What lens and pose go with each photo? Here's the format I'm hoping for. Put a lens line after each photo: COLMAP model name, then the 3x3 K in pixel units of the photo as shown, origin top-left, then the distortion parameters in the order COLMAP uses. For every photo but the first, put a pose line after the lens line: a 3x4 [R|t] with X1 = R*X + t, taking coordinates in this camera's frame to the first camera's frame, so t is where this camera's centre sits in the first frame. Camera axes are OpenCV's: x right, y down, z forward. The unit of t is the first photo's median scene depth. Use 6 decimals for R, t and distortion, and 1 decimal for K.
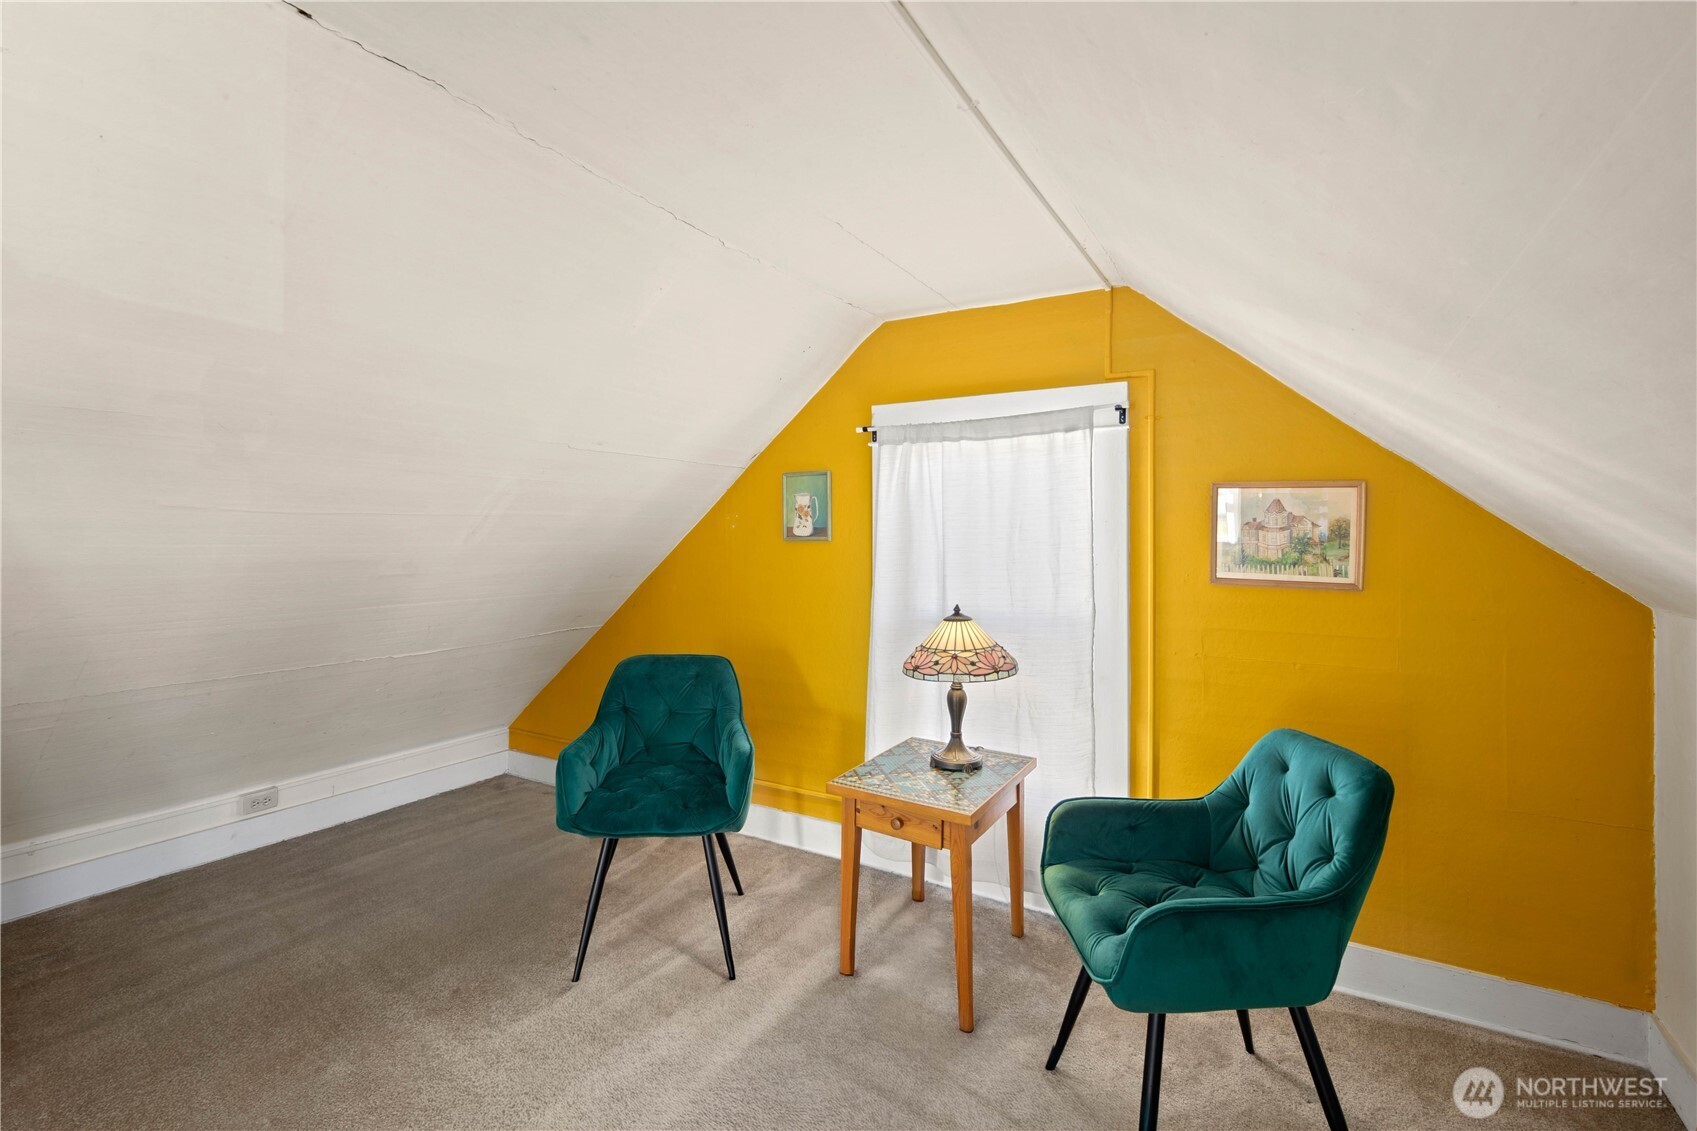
lens RADIAL K [[751.9, 0, 835.5], [0, 751.9, 538.3], [0, 0, 1]] dist [0.001612, -0.000987]
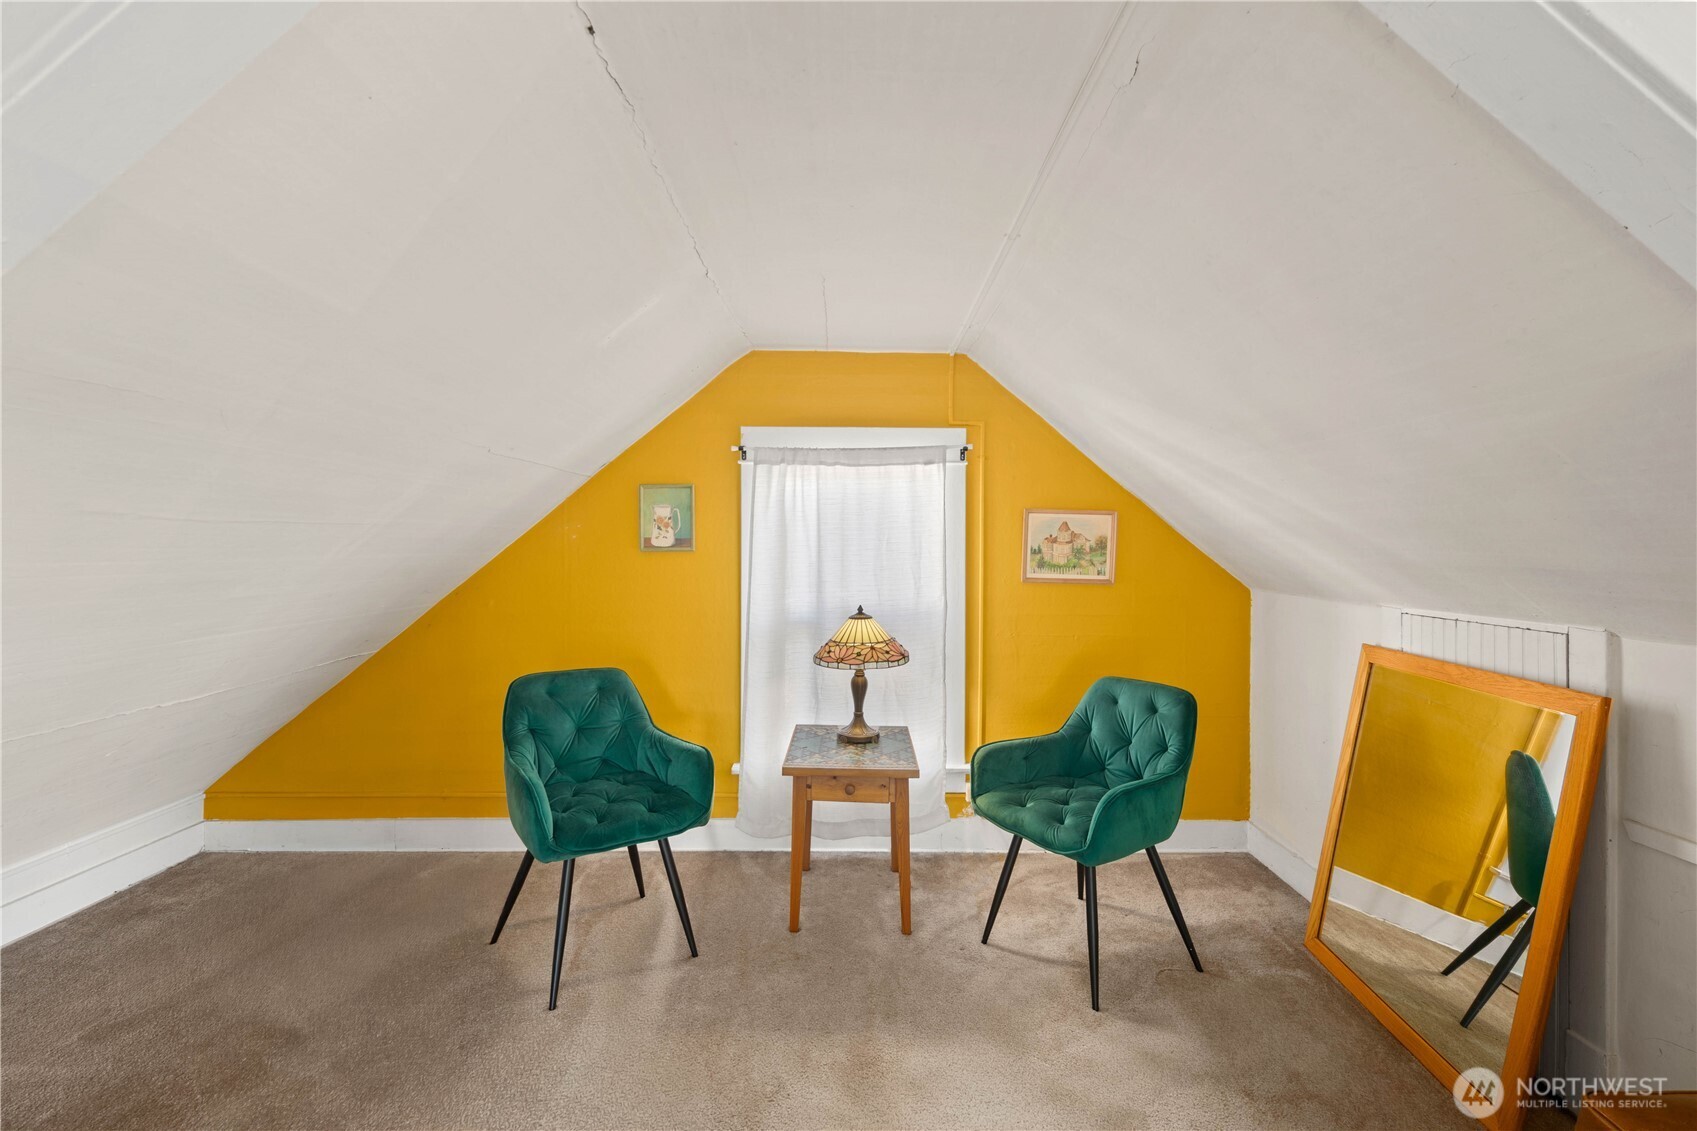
lens RADIAL K [[751.9, 0, 861.0], [0, 751.9, 558.8], [0, 0, 1]] dist [0.001612, -0.000987]
pose [[0.858620, -0.009376, 0.512526, -0.445412], [-0.000128, 0.999829, 0.018505, -0.007460], [-0.512612, -0.015955, 0.858472, -0.024101]]
